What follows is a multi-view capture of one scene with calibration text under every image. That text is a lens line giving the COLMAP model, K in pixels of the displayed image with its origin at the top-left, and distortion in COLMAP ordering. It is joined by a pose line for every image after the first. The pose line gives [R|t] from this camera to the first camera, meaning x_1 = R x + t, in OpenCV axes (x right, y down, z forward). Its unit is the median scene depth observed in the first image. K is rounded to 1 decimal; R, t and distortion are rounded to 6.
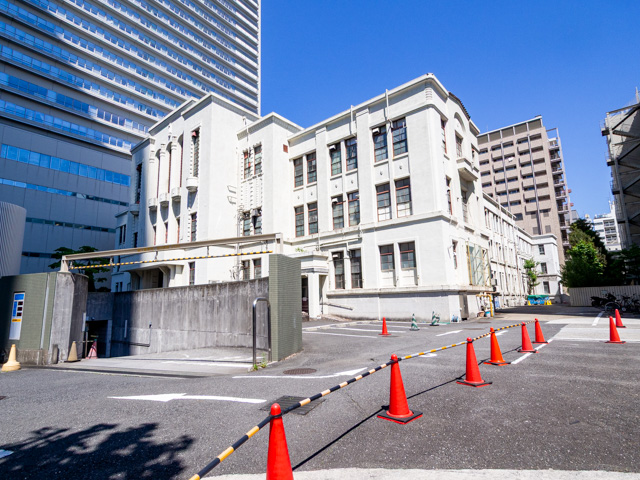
lens RADIAL K [[343.5, 0, 317.7], [0, 343.5, 241.9], [0, 0, 1]] dist [-0.008073, -0.001741]
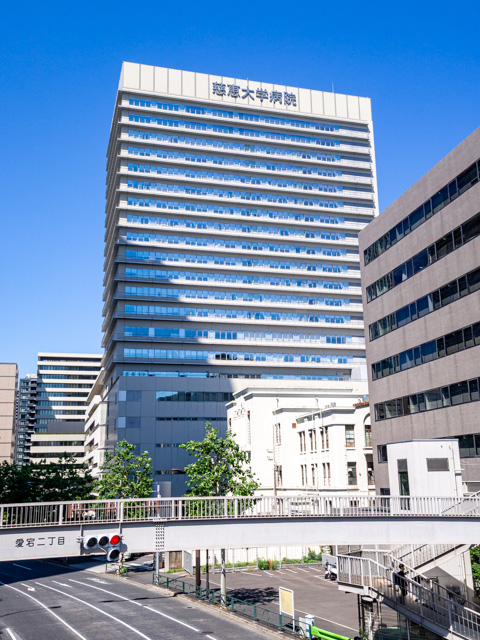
lens RADIAL K [[652.9, 0, 241.2], [0, 652.9, 319.6], [0, 0, 1]] dist [0.027342, 0.000000]
pose [[0.812735, -0.127329, -0.568550, 1.642113], [0.092164, 0.991638, -0.090334, -0.564831], [0.575298, 0.021018, 0.817674, -1.779424]]
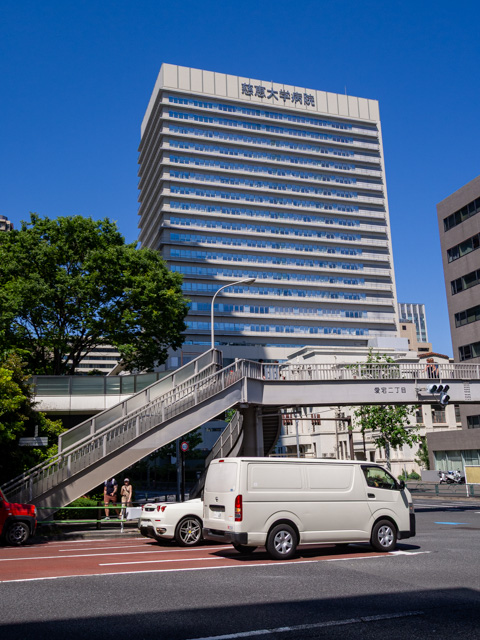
lens RADIAL K [[604.8, 0, 238.1], [0, 604.8, 319.6], [0, 0, 1]] dist [0.020609, 0.000000]
pose [[0.838549, -0.121788, -0.531040, 1.252811], [0.097002, 0.992496, -0.074445, -0.446401], [0.536122, 0.010914, 0.844070, -2.265782]]
